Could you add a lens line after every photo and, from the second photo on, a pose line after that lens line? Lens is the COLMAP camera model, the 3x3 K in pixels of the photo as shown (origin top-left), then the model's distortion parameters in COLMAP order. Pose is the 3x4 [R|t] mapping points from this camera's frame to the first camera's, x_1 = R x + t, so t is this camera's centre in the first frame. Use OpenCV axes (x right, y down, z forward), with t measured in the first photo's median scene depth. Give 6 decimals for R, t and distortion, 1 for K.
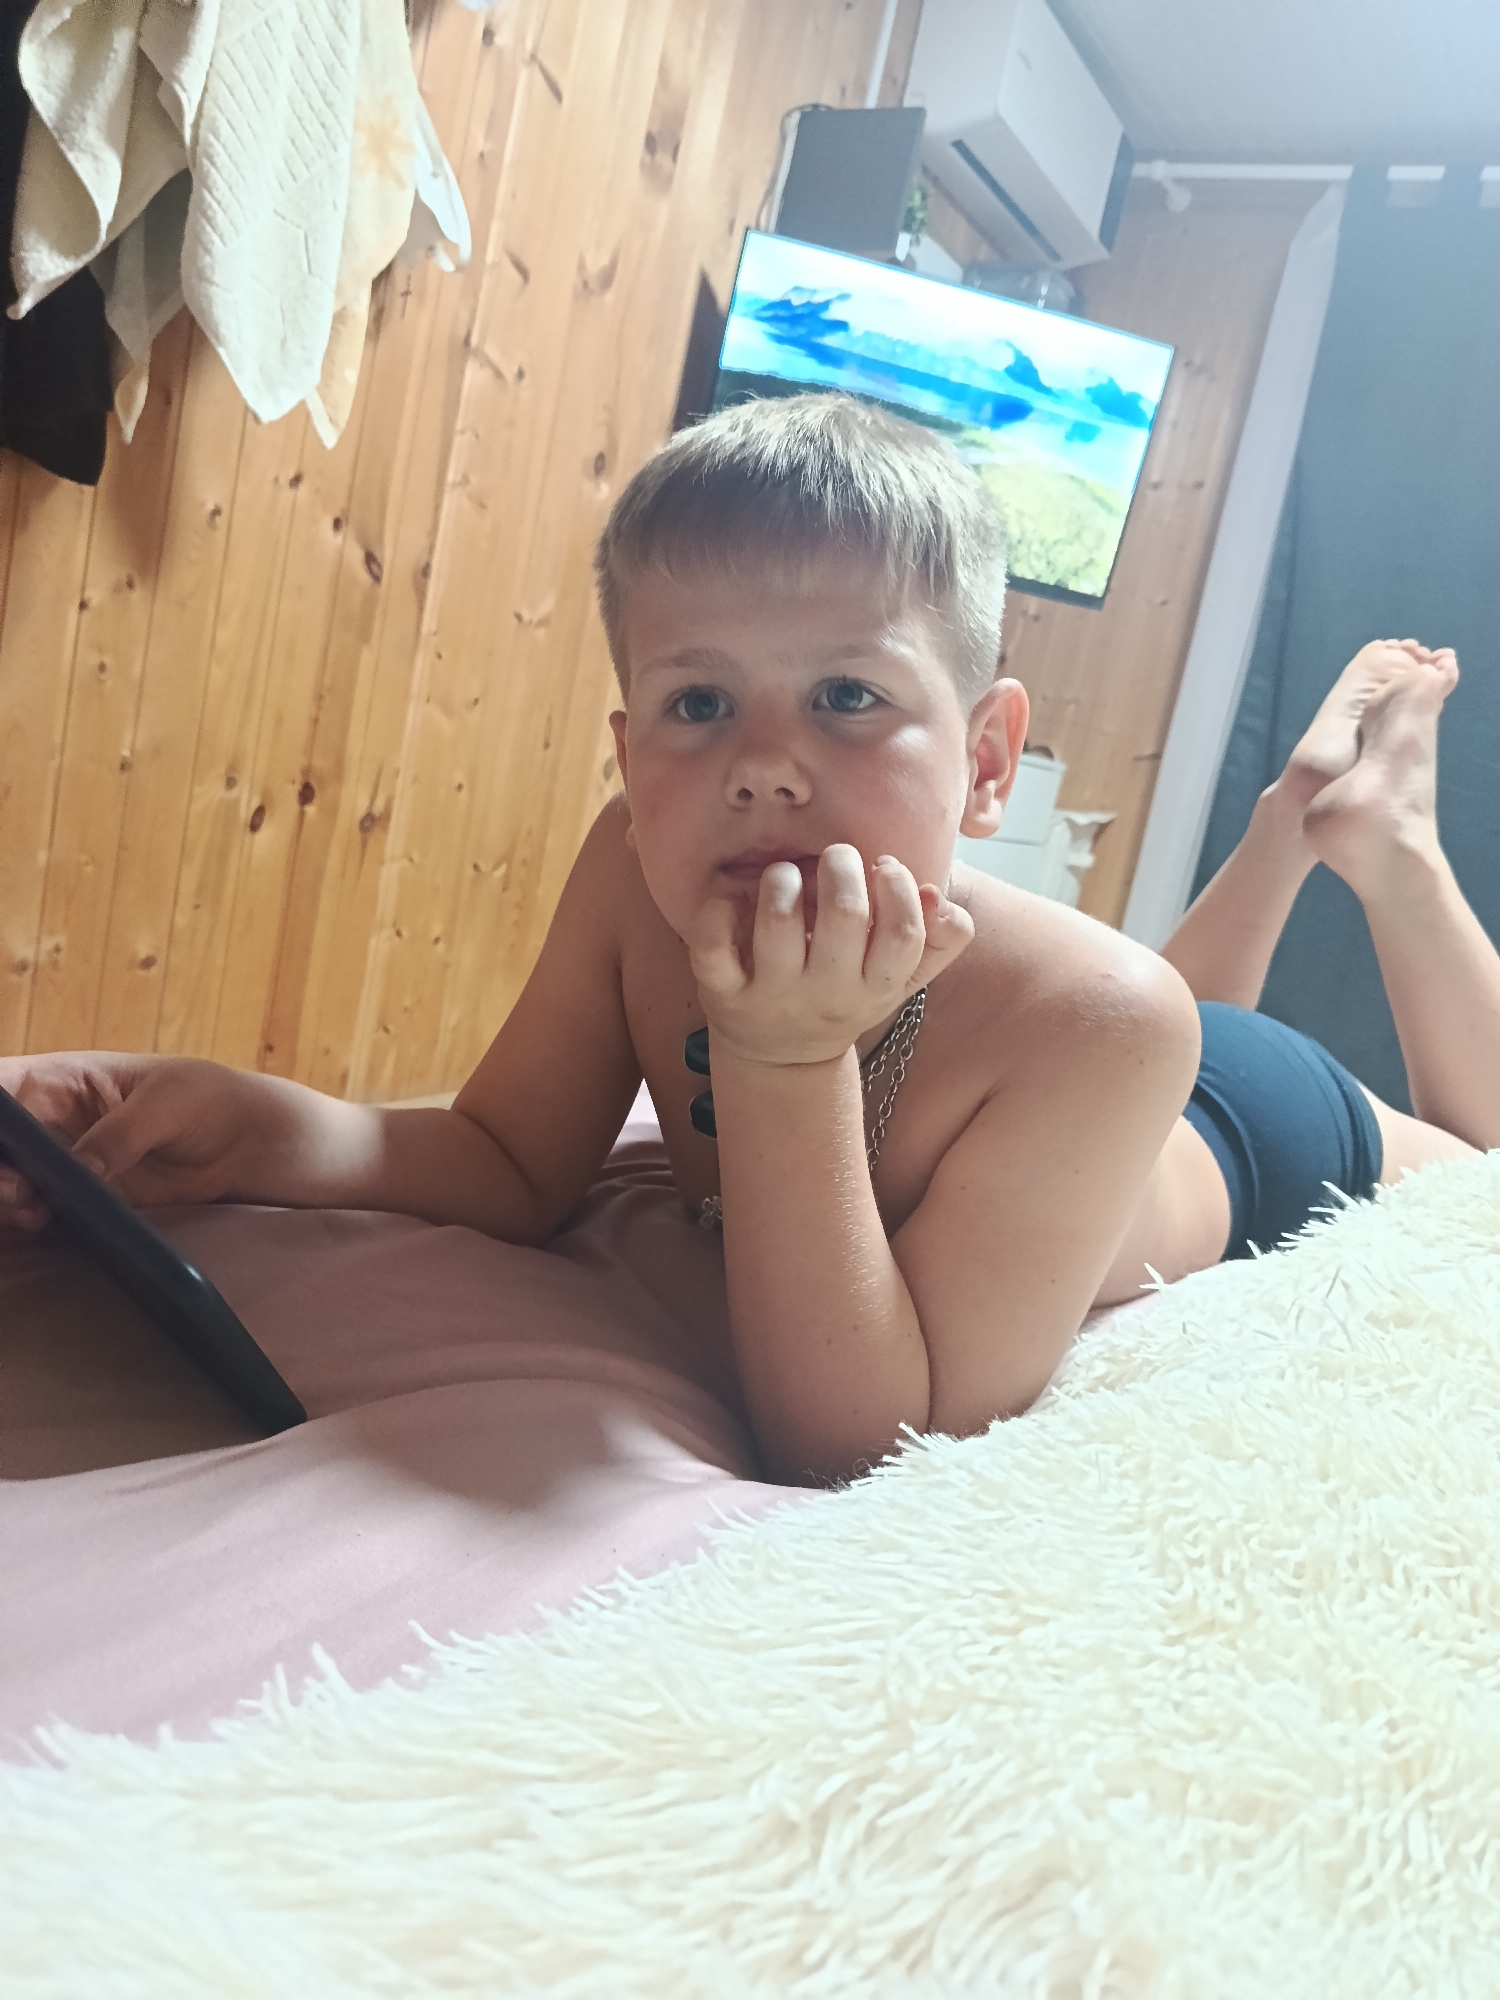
lens RADIAL K [[1438.4, 0, 767.9], [0, 1438.4, 992.8], [0, 0, 1]] dist [-0.012816, 0.008428]
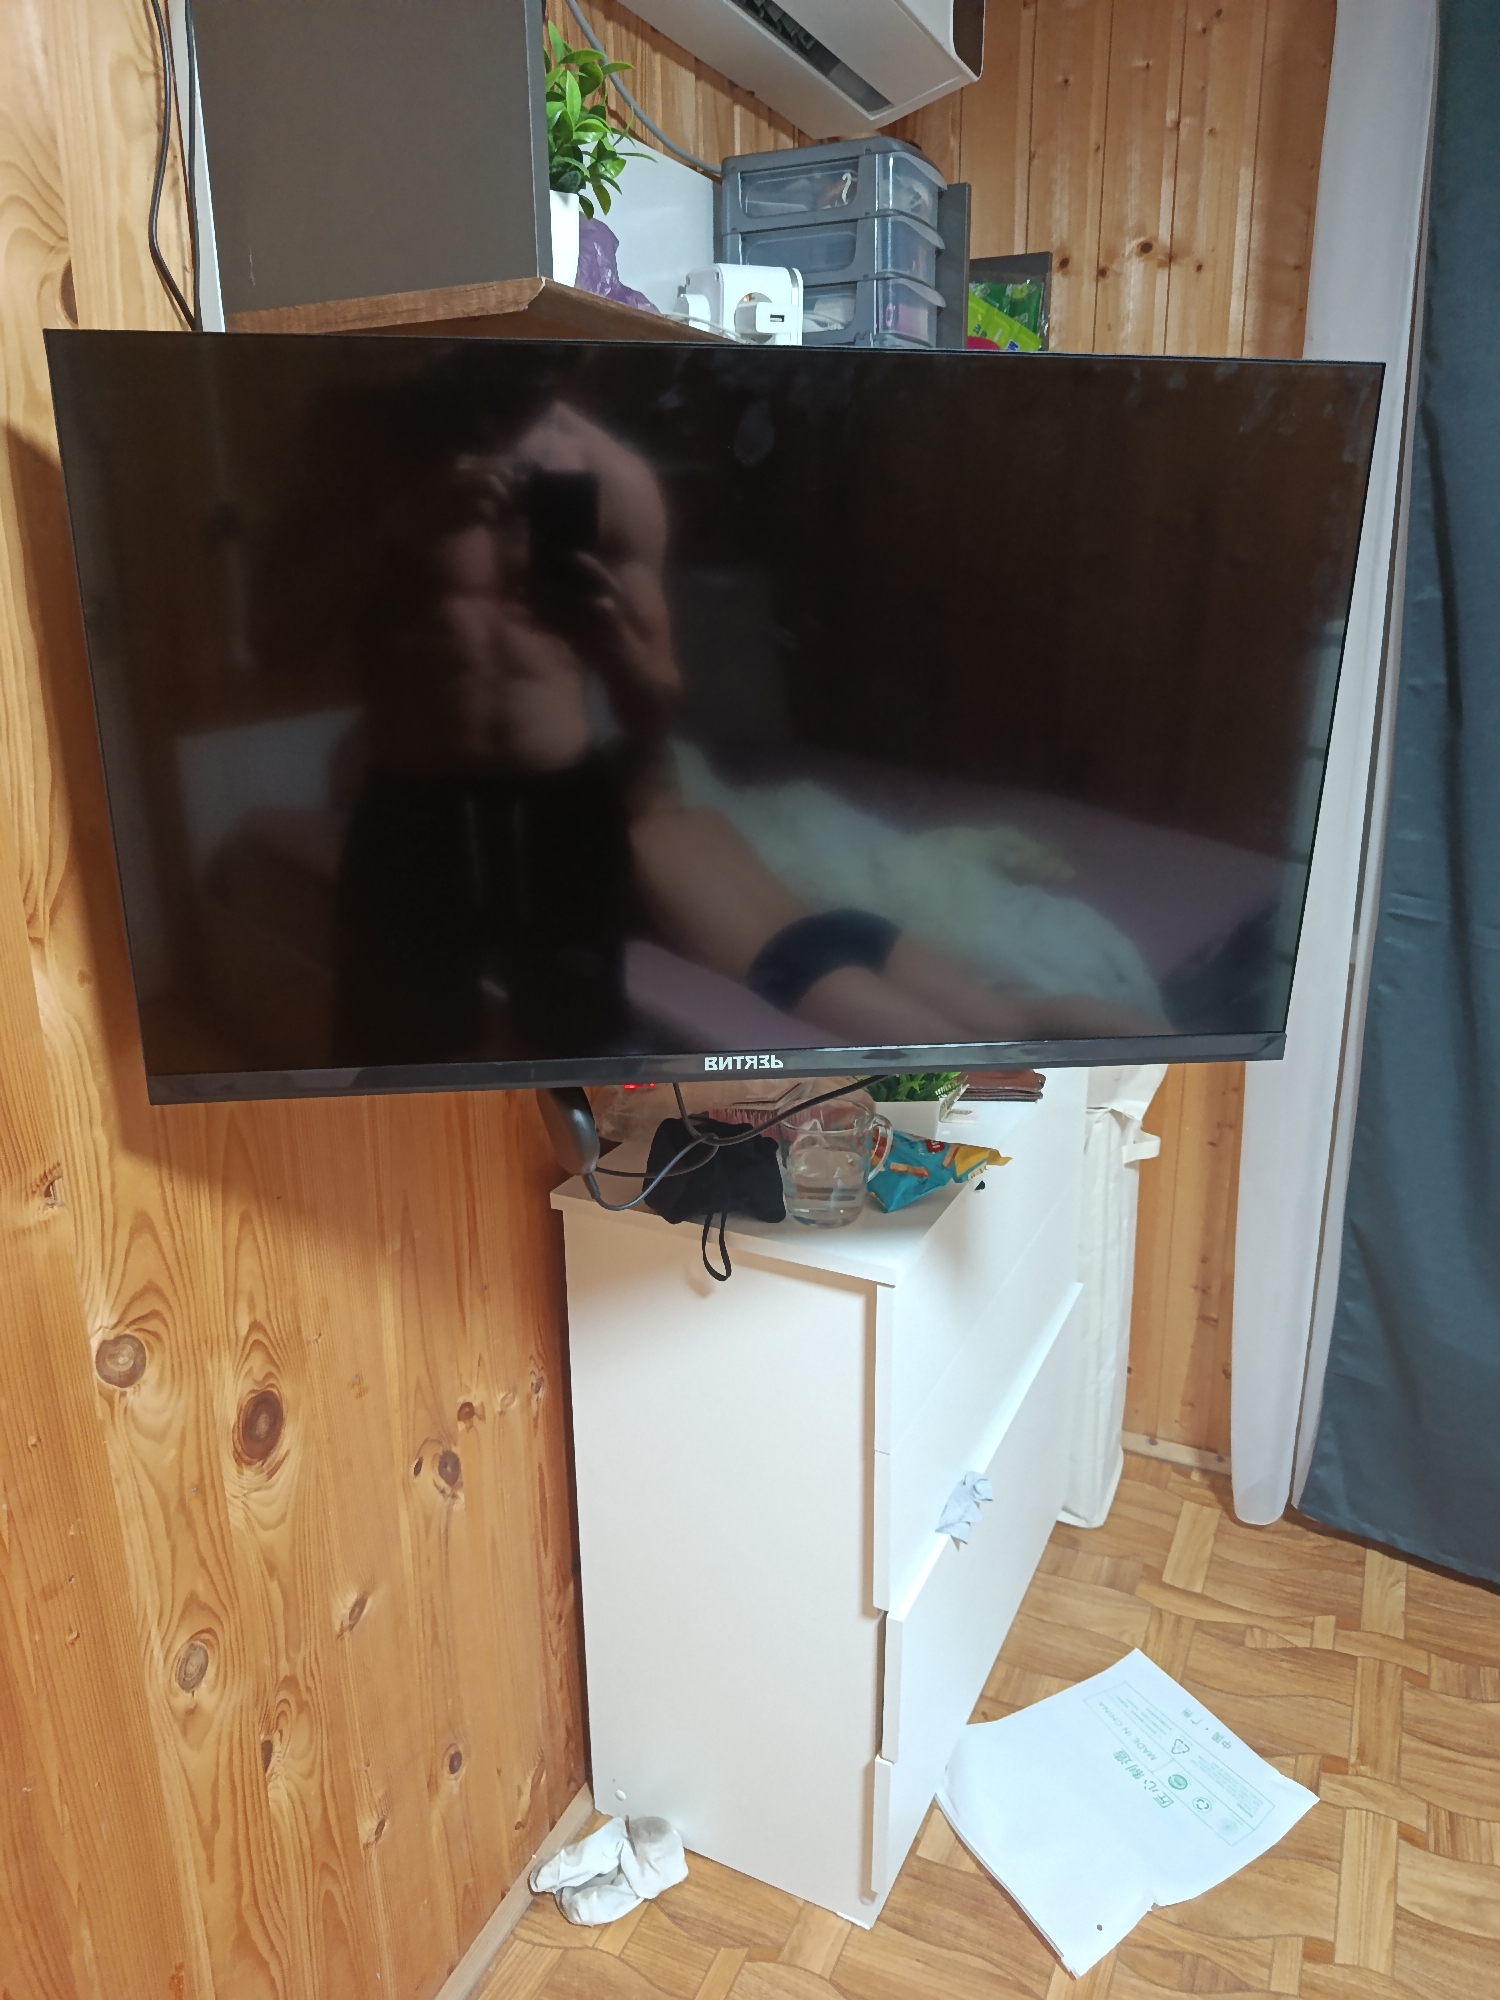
lens RADIAL K [[1436.0, 0, 799.9], [0, 1436.0, 993.8], [0, 0, 1]] dist [-0.009024, -0.002517]
pose [[0.966505, -0.246987, 0.069755, 0.080957], [0.236968, 0.963177, 0.127027, -0.376768], [-0.098561, -0.106242, 0.989443, 0.627194]]
